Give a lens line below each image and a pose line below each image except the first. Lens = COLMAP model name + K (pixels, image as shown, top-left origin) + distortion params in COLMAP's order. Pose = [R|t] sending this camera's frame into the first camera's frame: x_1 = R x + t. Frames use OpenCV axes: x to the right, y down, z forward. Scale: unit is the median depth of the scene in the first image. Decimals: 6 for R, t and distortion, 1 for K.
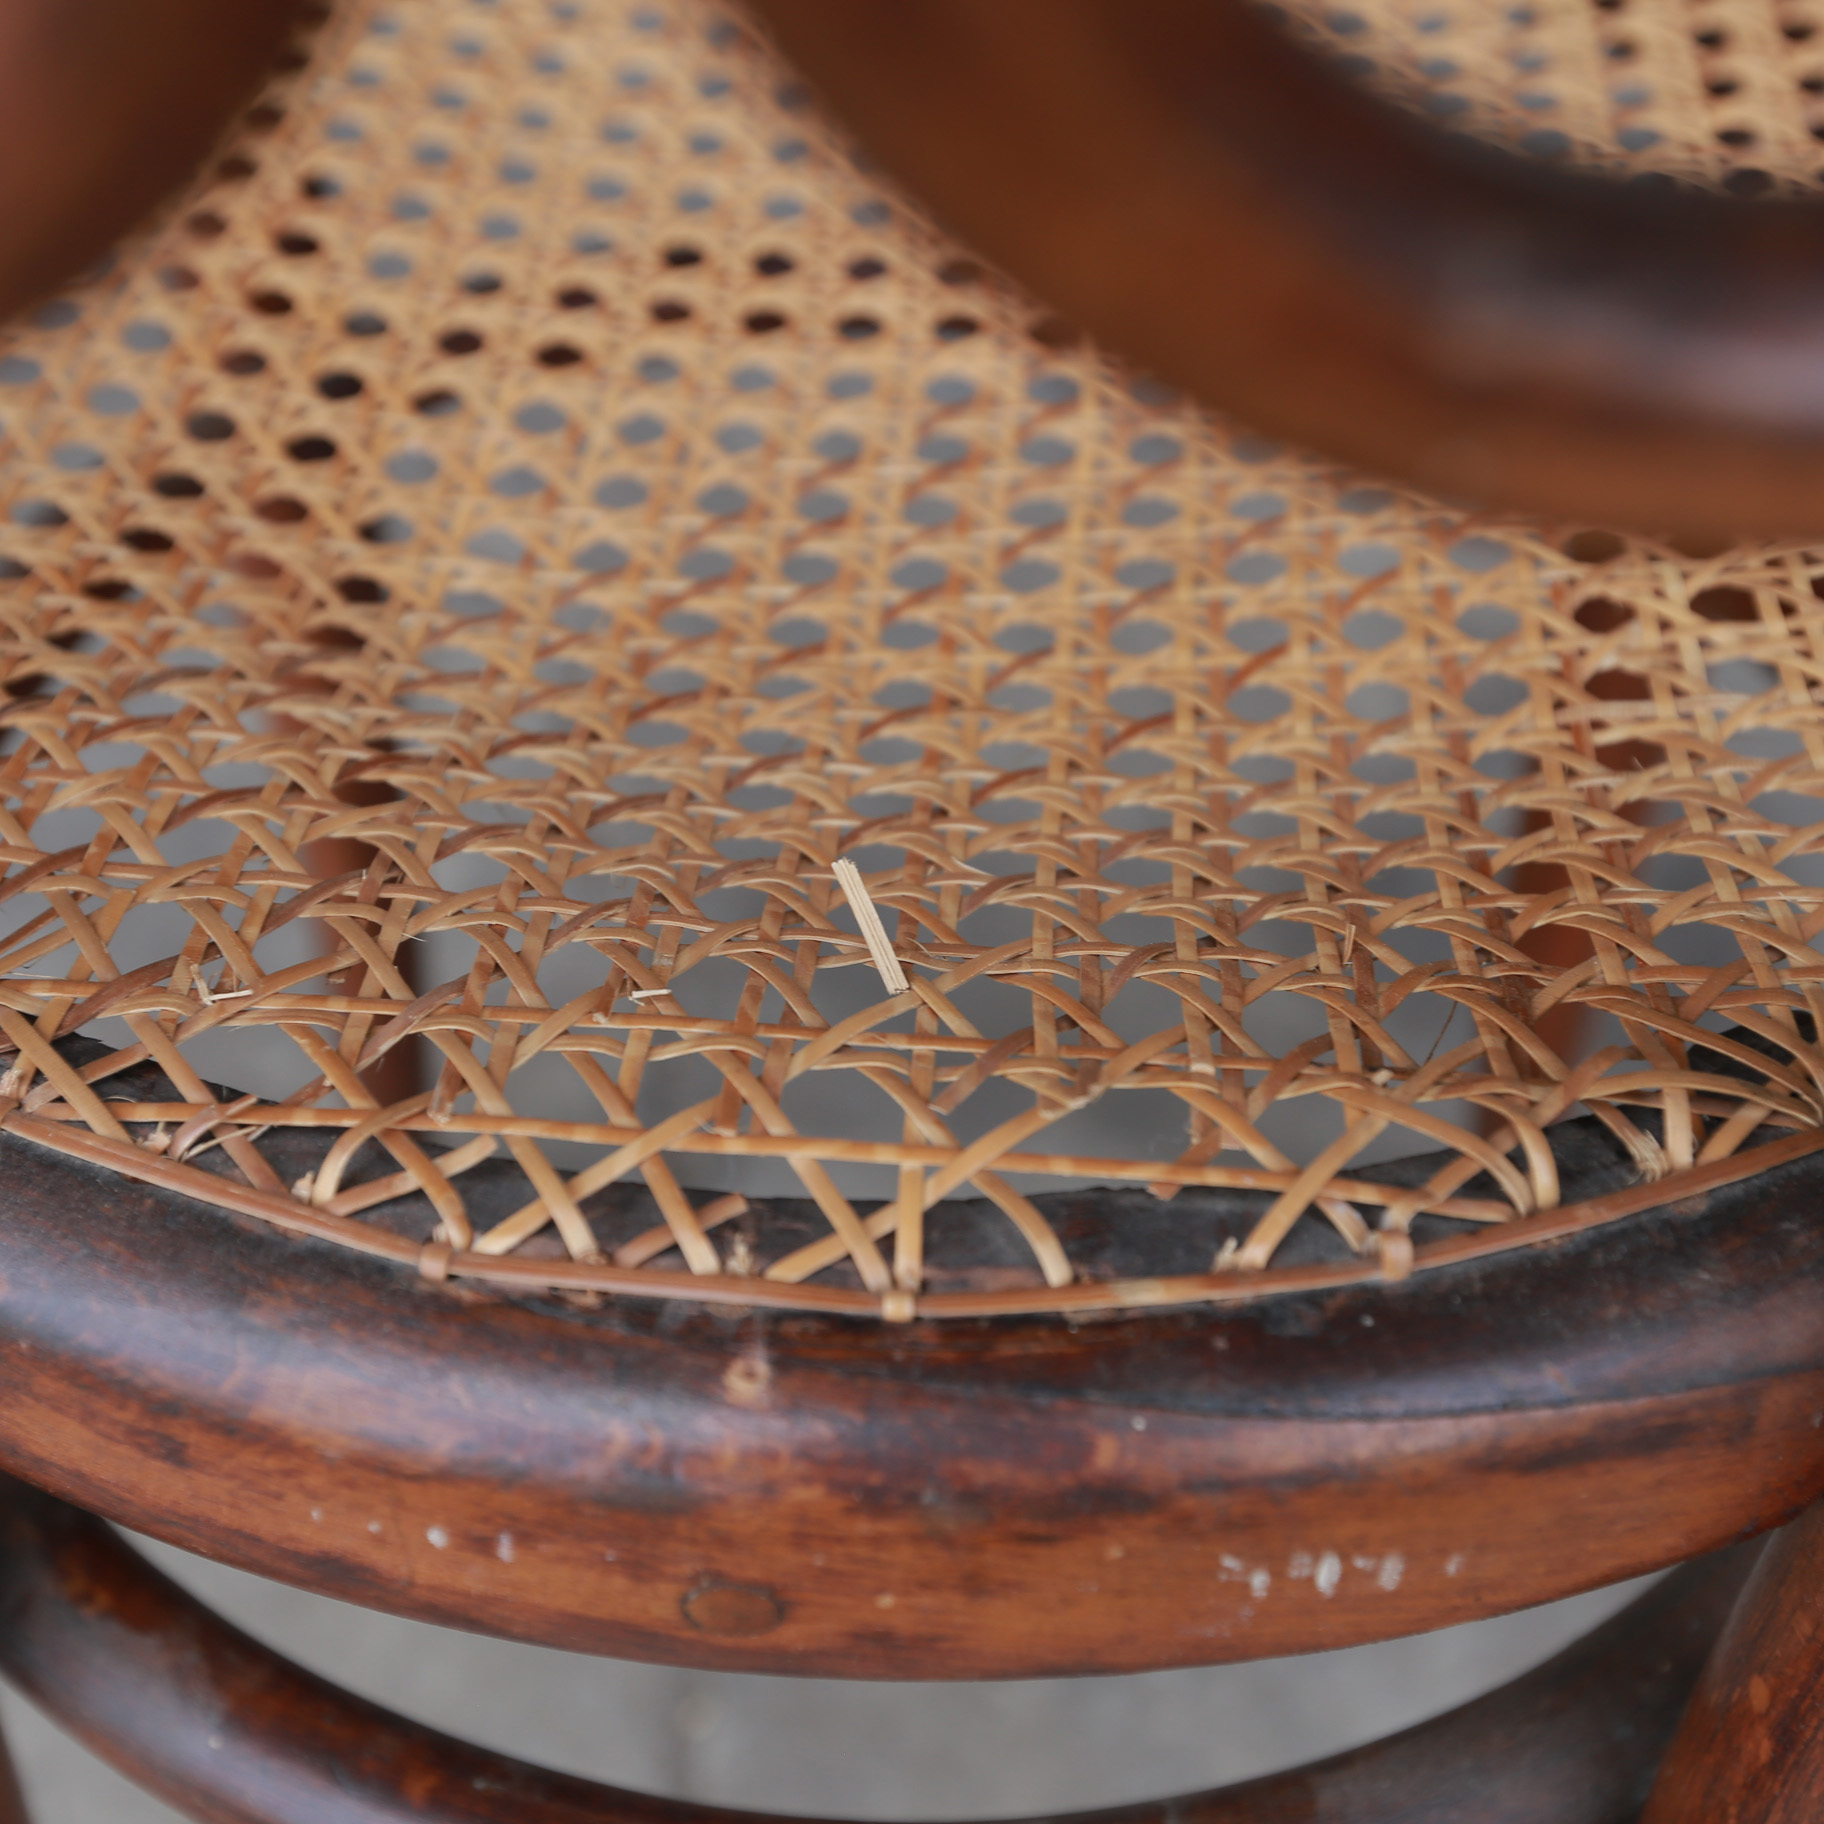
lens RADIAL K [[2574.2, 0, 912.0], [0, 2574.2, 912.0], [0, 0, 1]] dist [-0.017900, 0.144797]
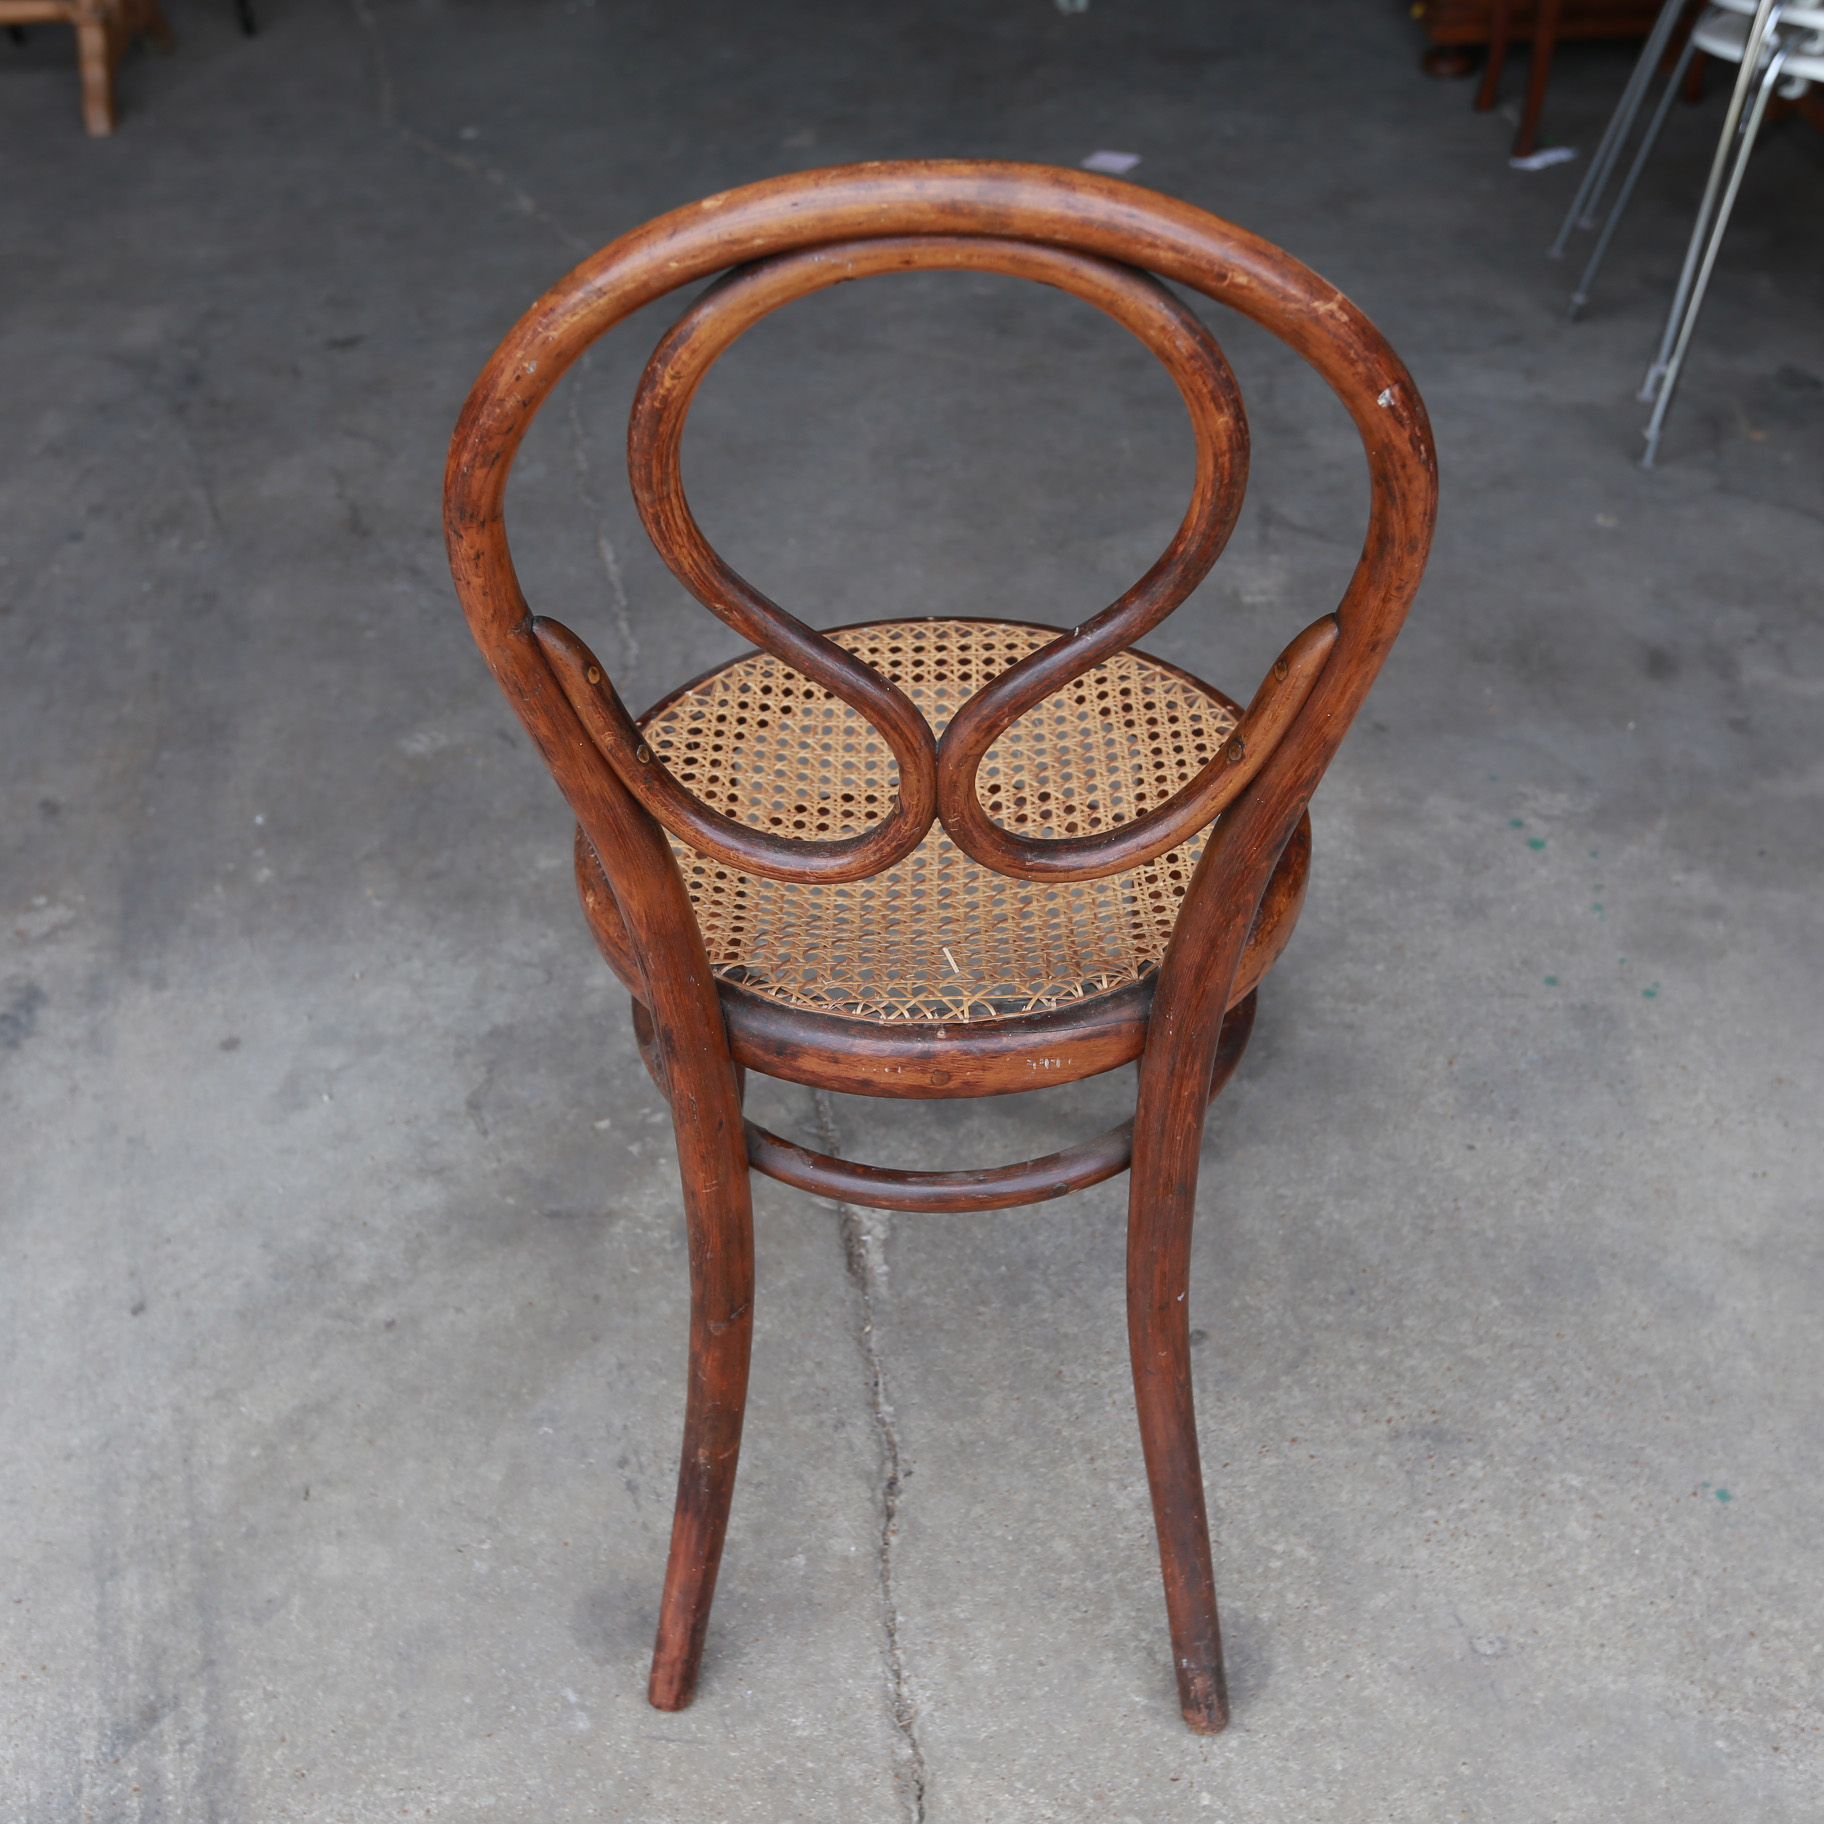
lens RADIAL K [[2023.8, 0, 912.0], [0, 2023.8, 912.0], [0, 0, 1]] dist [-0.044418, 0.097554]
pose [[0.995840, -0.079433, 0.044654, -0.279312], [0.084199, 0.989485, -0.117600, 0.396797], [-0.034843, 0.120870, 0.992057, -3.159386]]
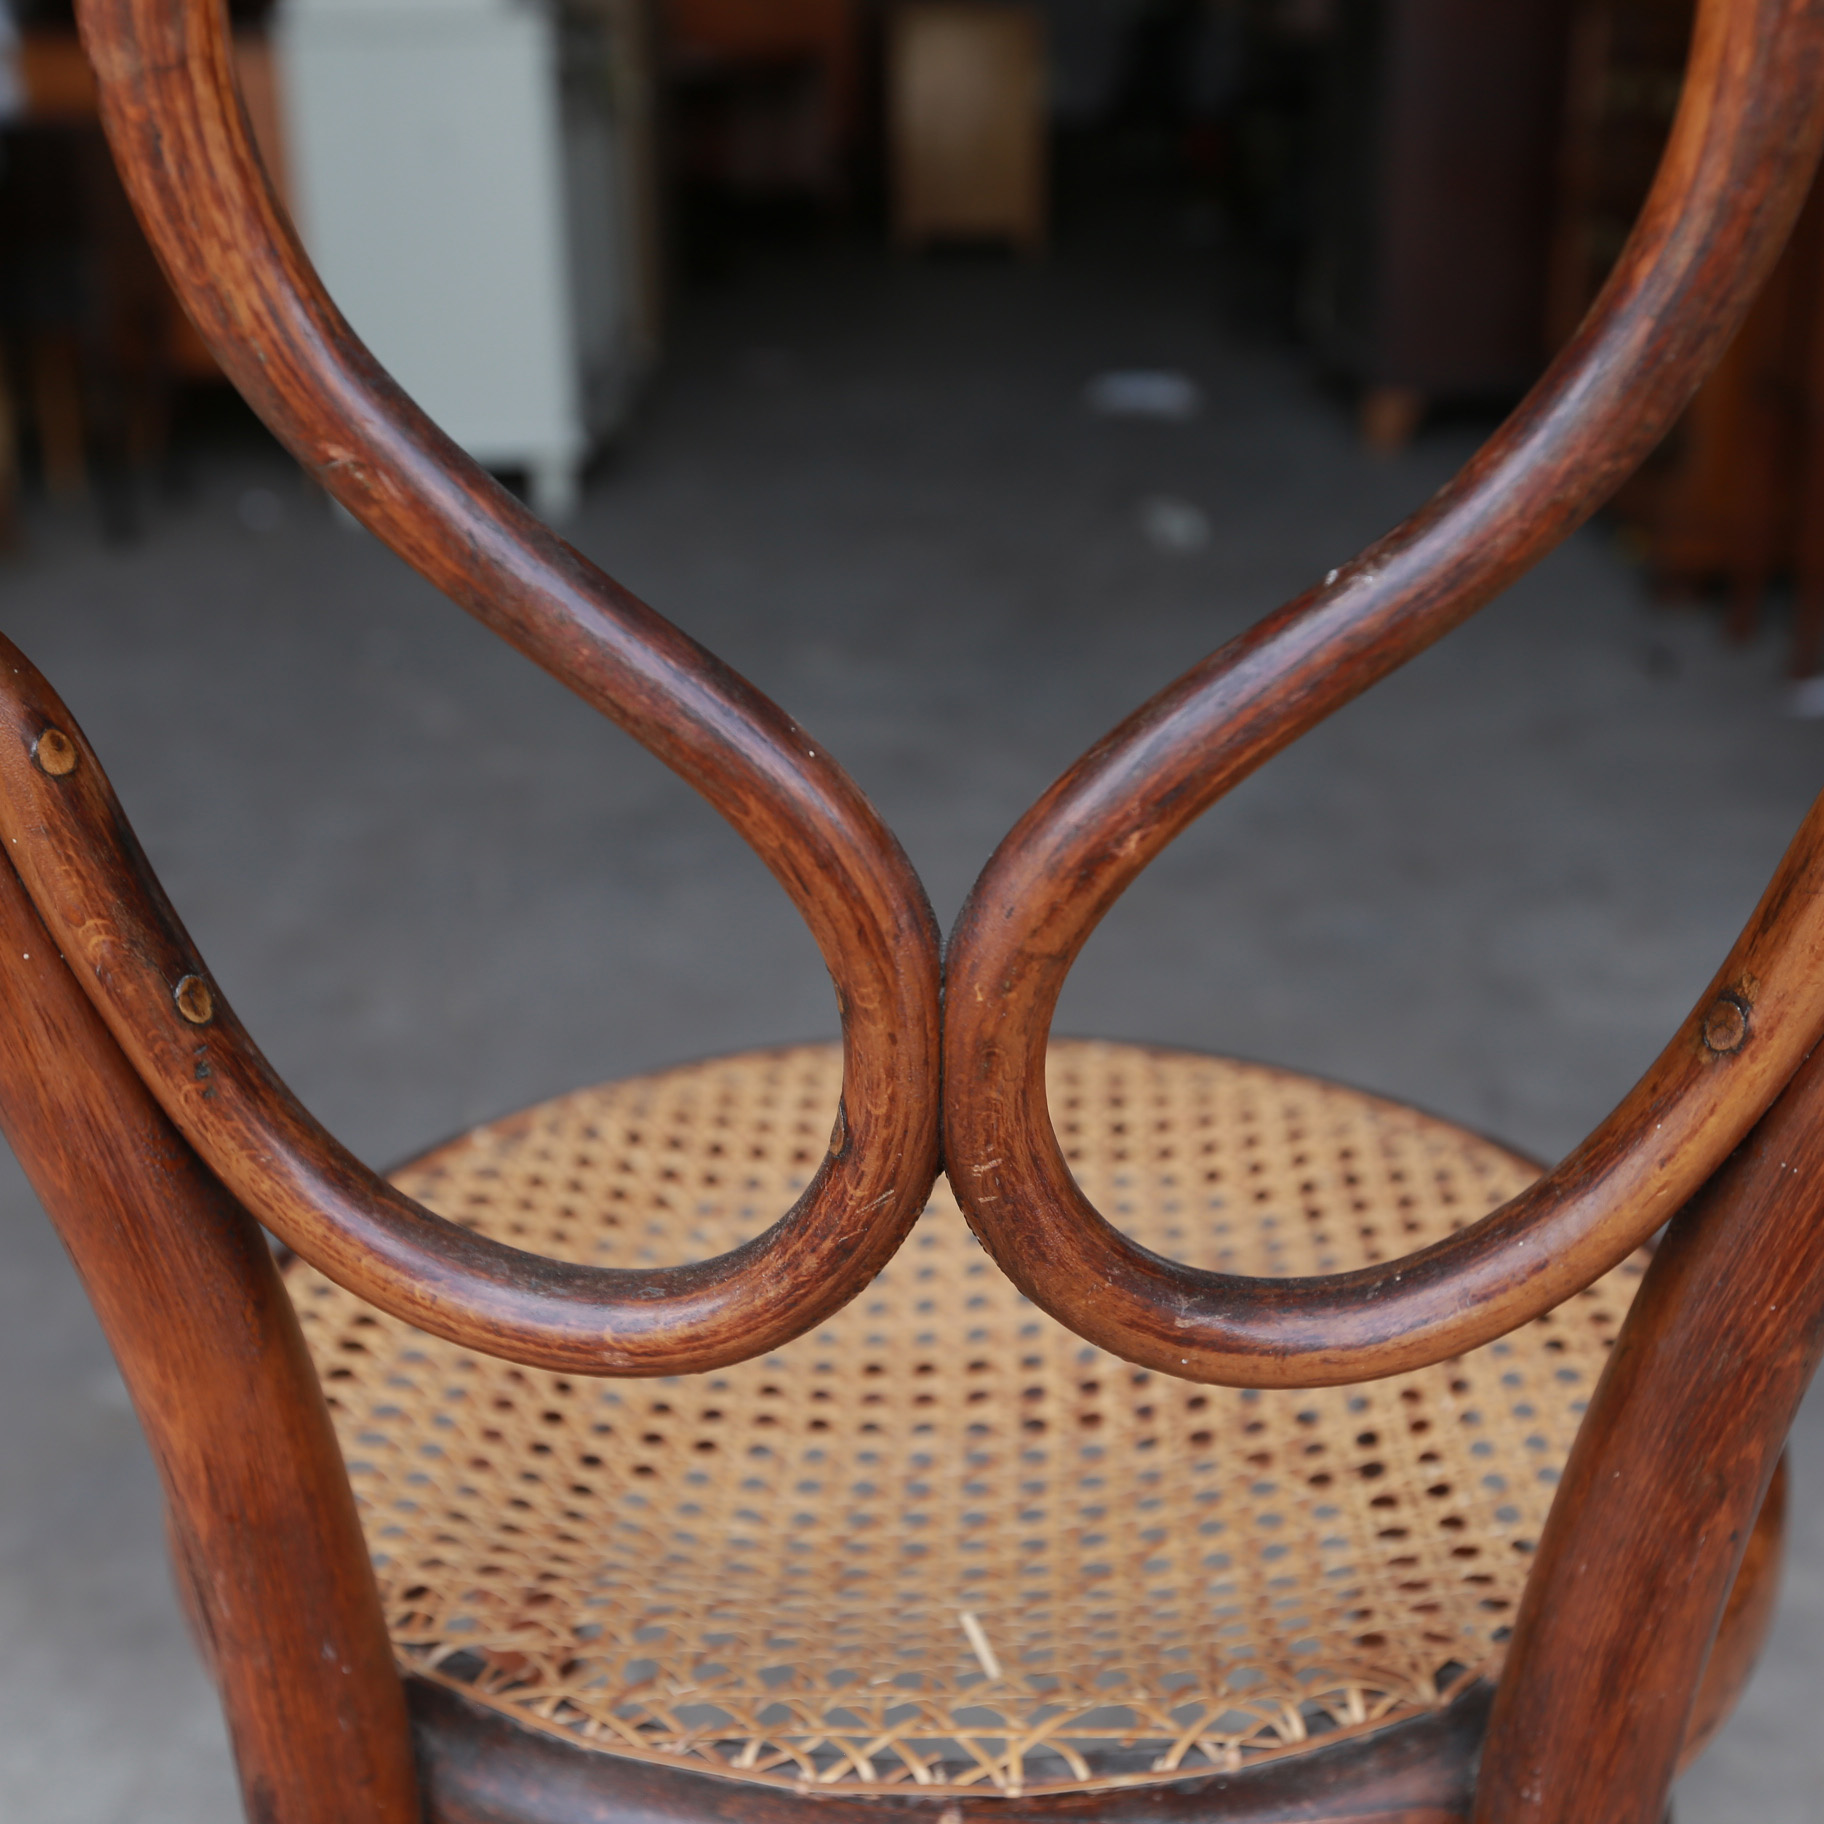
lens RADIAL K [[2574.2, 0, 912.0], [0, 2574.2, 912.0], [0, 0, 1]] dist [-0.017900, 0.144797]
pose [[0.998306, -0.037894, 0.044155, -0.151807], [0.053374, 0.898547, -0.435619, 0.405668], [-0.023168, 0.437238, 0.899047, -1.249869]]
